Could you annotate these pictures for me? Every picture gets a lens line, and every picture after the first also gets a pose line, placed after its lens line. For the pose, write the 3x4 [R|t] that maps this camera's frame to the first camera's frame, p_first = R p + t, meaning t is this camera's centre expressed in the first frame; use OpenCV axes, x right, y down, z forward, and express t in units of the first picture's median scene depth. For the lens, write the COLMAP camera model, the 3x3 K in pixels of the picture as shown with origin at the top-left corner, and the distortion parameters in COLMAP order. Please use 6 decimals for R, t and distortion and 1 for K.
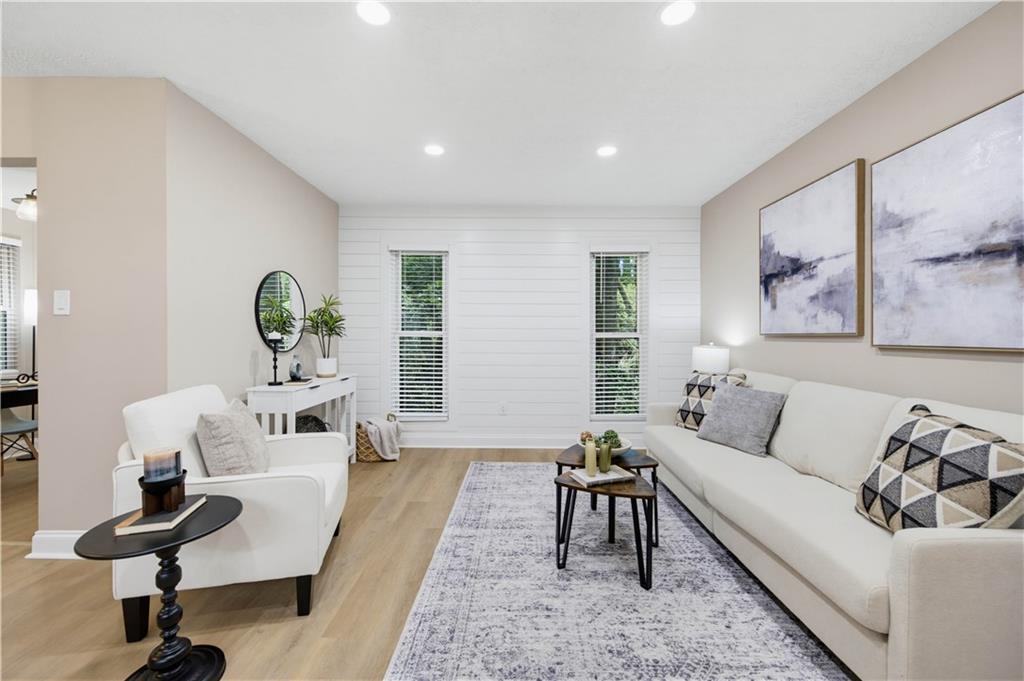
lens RADIAL K [[402.7, 0, 507.7], [0, 402.7, 370.3], [0, 0, 1]] dist [0.001066, -0.000101]
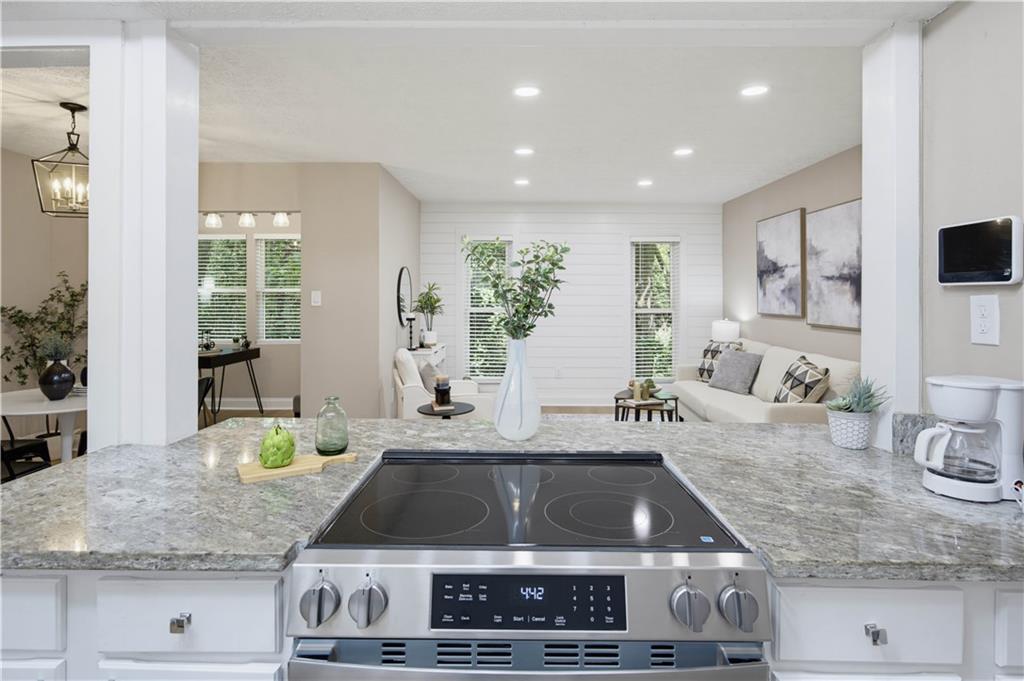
lens RADIAL K [[531.0, 0, 511.8], [0, 531.0, 339.1], [0, 0, 1]] dist [-0.007133, -0.001335]
pose [[0.999999, -0.001607, 0.000536, -0.263770], [0.001611, 0.999969, -0.007739, 0.013377], [-0.000523, 0.007740, 0.999970, -1.014254]]
